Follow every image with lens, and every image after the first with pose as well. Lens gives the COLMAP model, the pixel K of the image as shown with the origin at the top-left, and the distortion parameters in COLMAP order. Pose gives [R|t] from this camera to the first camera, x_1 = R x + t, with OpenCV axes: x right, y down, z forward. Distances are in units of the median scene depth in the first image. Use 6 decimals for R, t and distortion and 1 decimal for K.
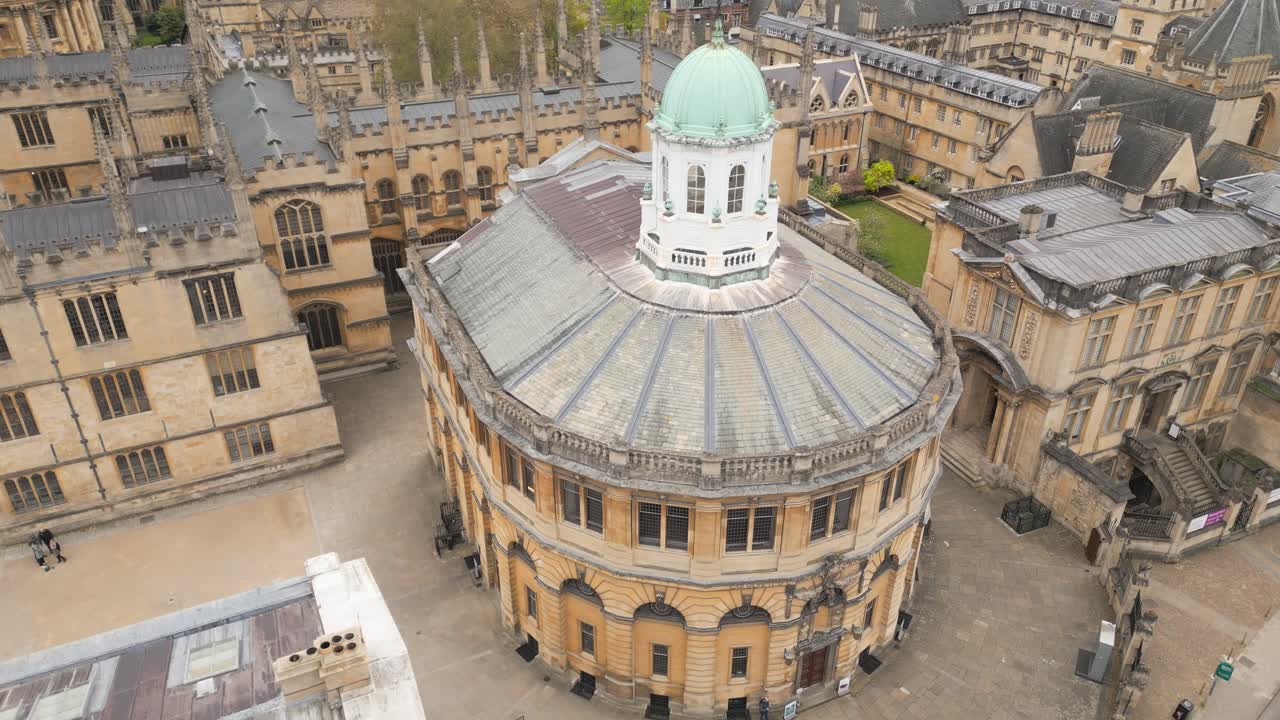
lens RADIAL K [[922.9, 0, 640.0], [0, 922.9, 360.0], [0, 0, 1]] dist [0.010248, 0.002647]
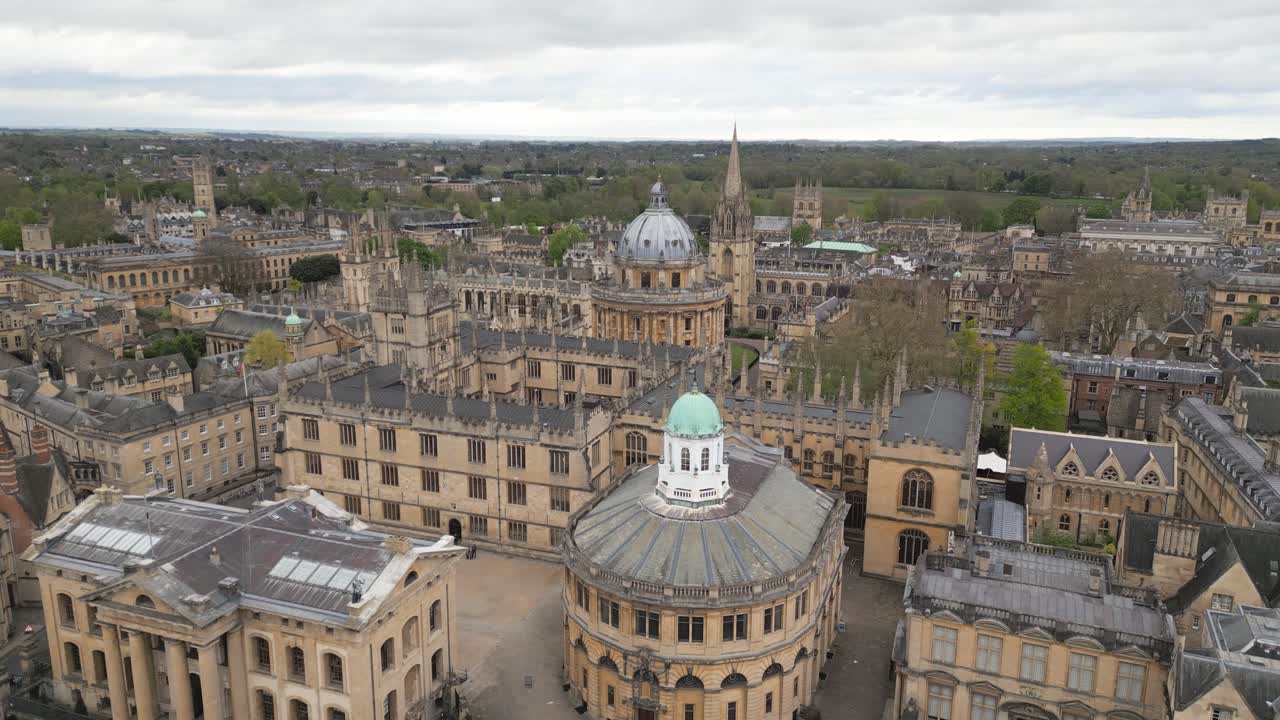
lens RADIAL K [[840.4, 0, 640.0], [0, 840.4, 360.0], [0, 0, 1]] dist [0.134278, -0.000077]
pose [[0.696606, 0.160199, -0.699340, 0.946582], [-0.363127, 0.919406, -0.151098, -0.054007], [0.618772, 0.359205, 0.698637, -0.315206]]
